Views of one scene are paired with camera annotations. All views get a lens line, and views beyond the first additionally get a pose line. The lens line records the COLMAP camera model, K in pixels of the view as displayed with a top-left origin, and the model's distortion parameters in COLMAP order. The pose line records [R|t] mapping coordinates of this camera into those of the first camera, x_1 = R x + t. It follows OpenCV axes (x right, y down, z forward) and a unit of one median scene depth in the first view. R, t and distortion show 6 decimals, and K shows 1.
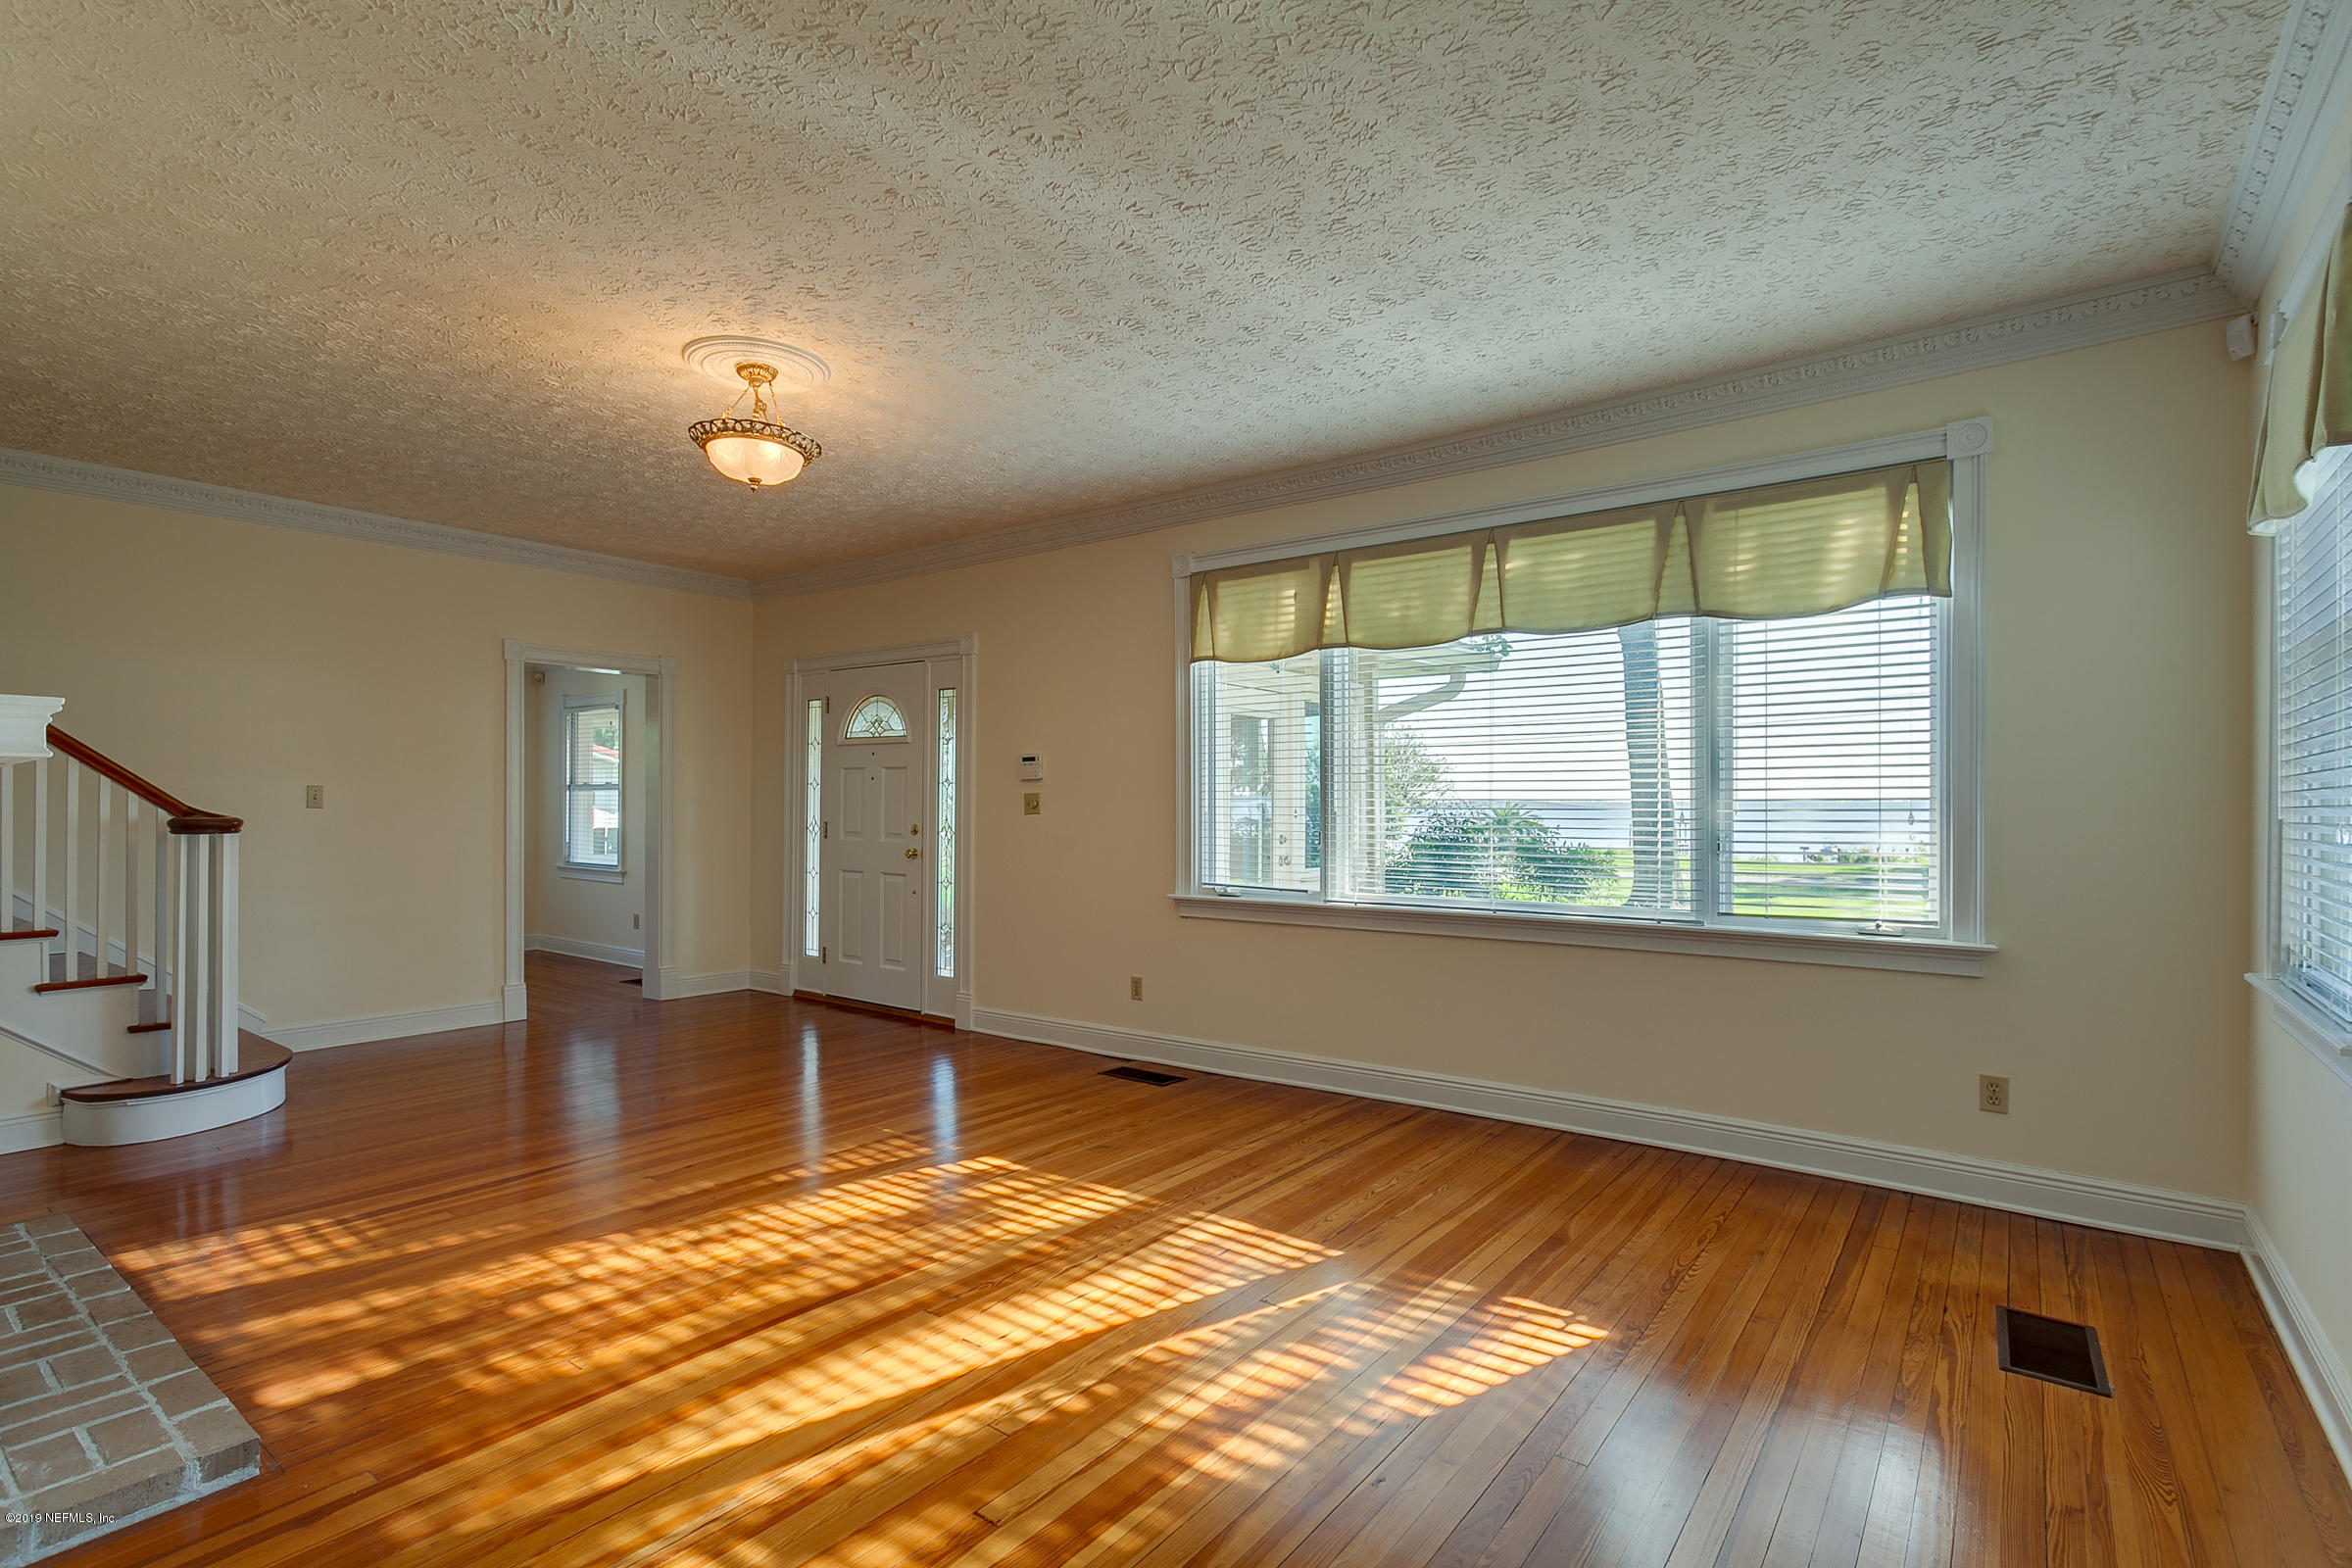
lens RADIAL K [[1123.7, 0, 1161.4], [0, 1123.7, 797.0], [0, 0, 1]] dist [0.003670, -0.000567]
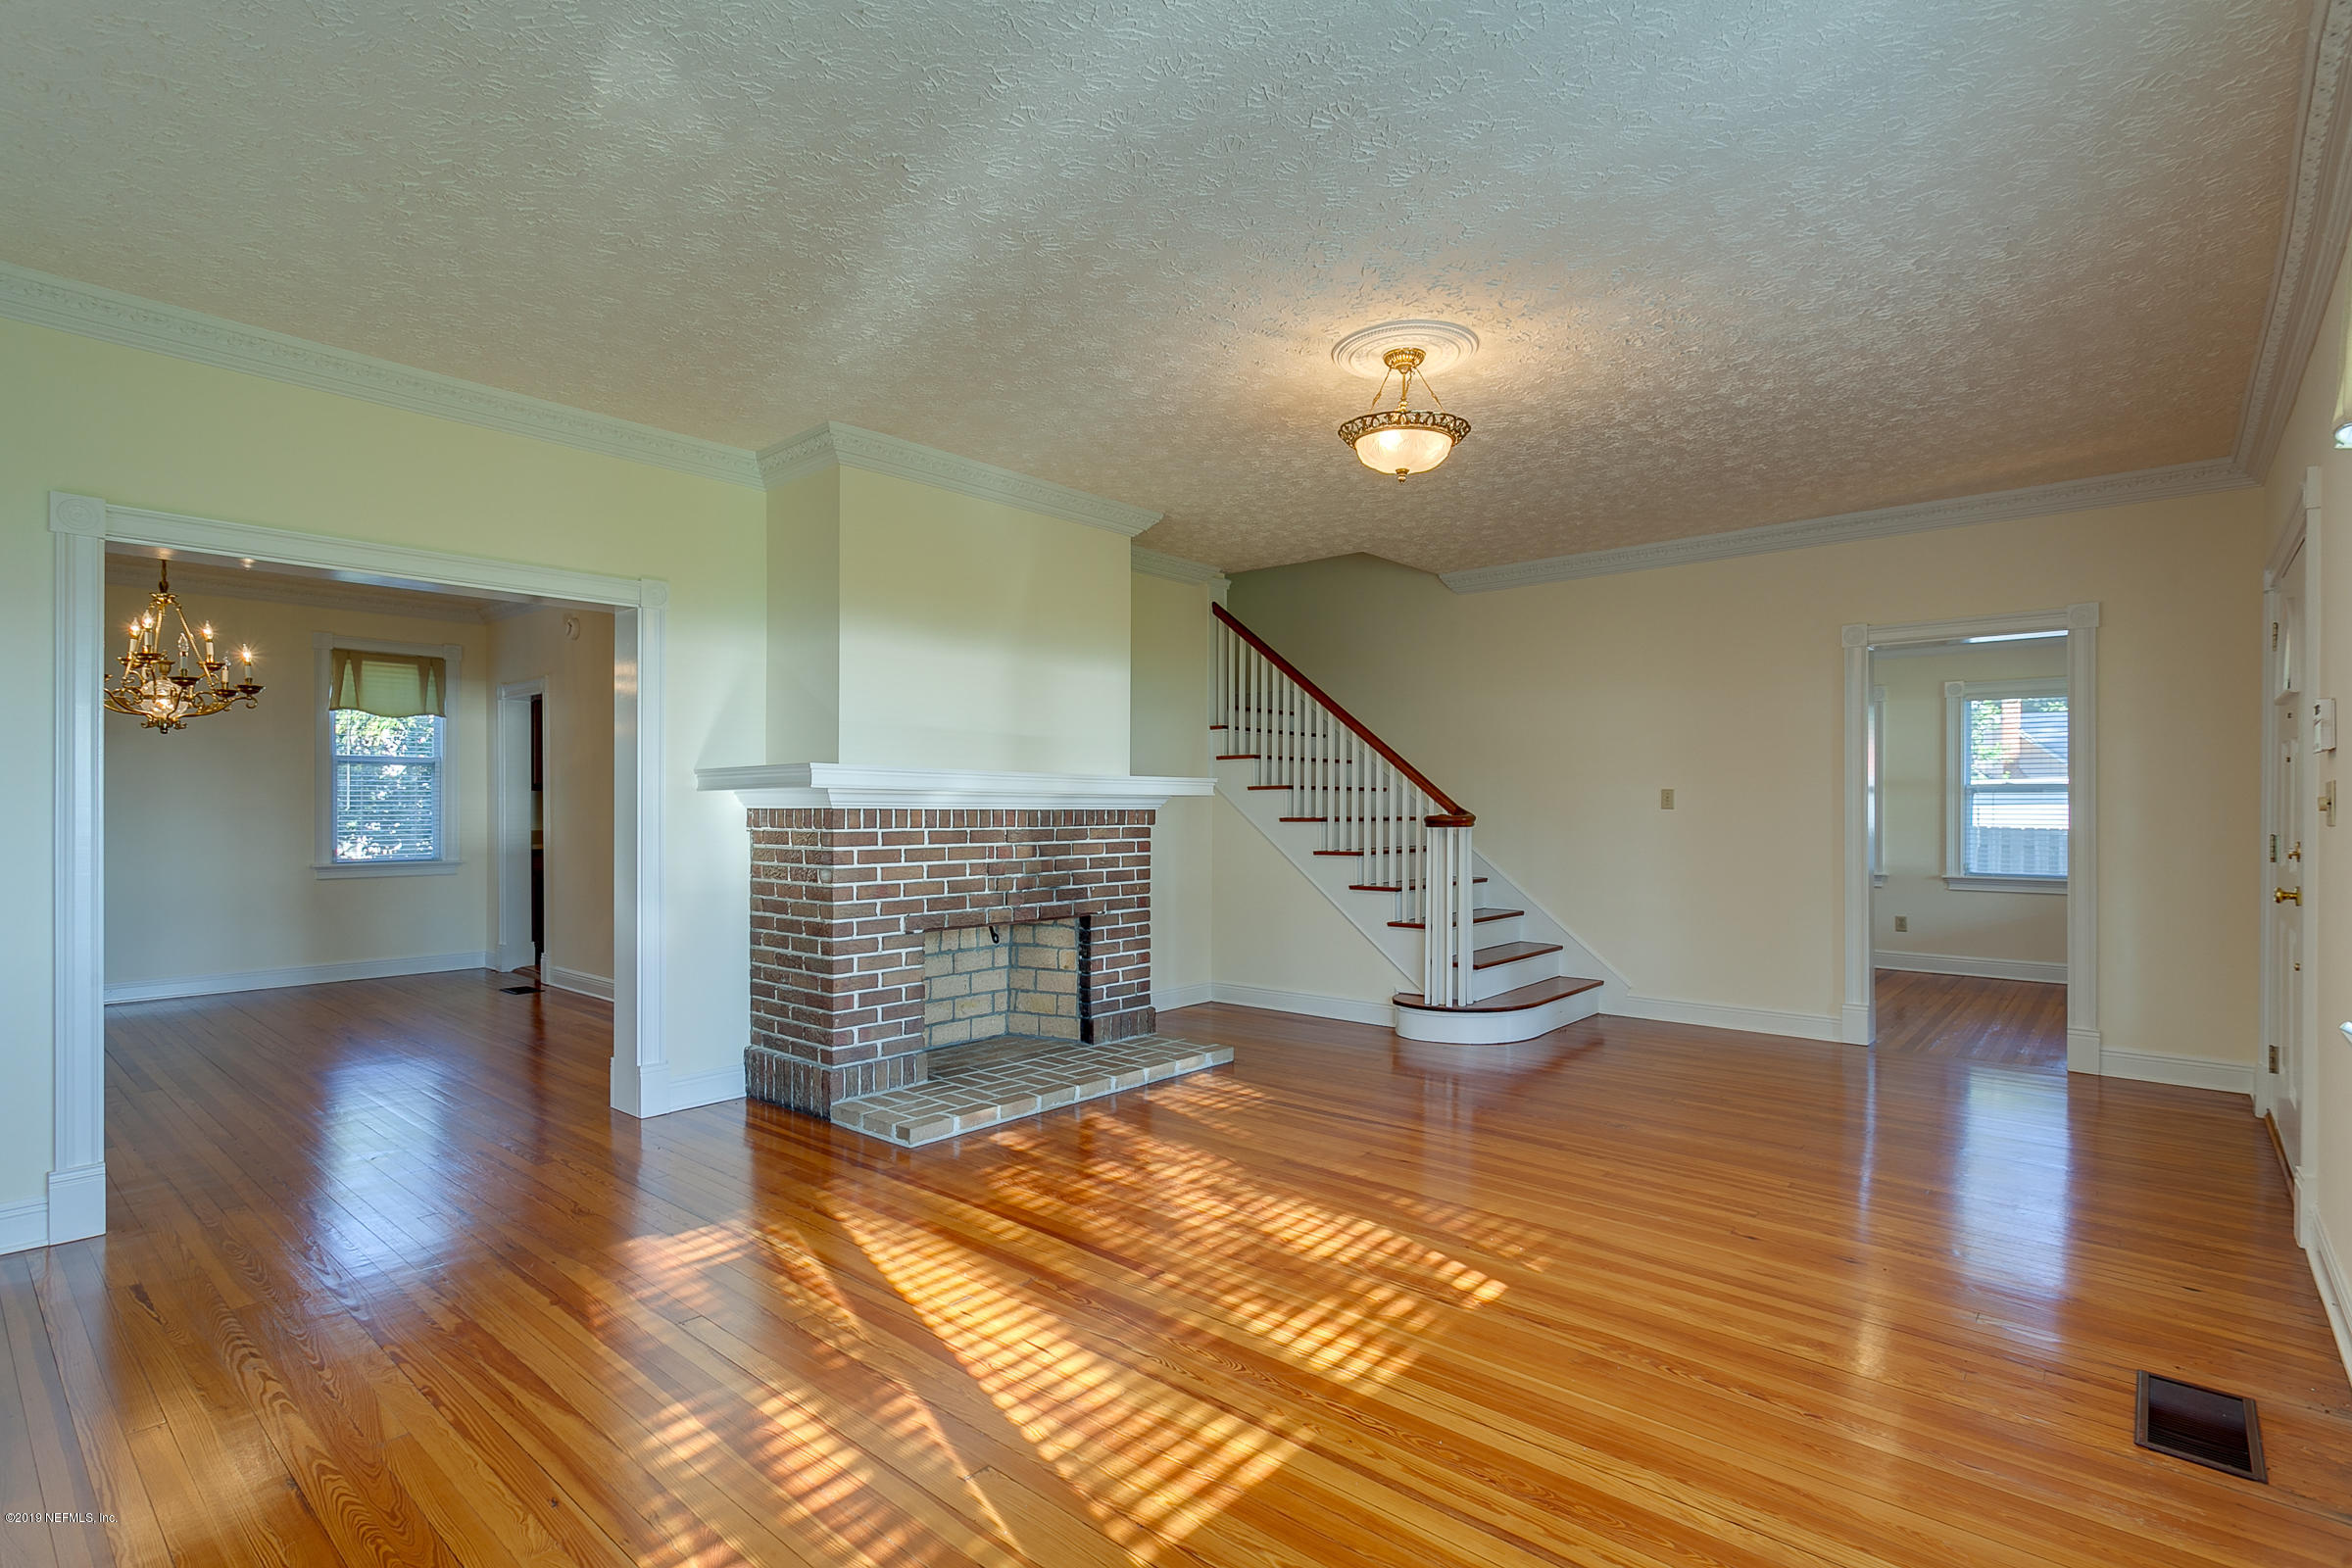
lens RADIAL K [[1123.7, 0, 1175.8], [0, 1123.7, 788.3], [0, 0, 1]] dist [0.003670, -0.000567]
pose [[-0.058804, -0.015816, -0.998144, 0.751328], [0.006458, 0.999848, -0.016224, 0.007962], [0.998249, -0.007400, -0.058693, 1.050803]]
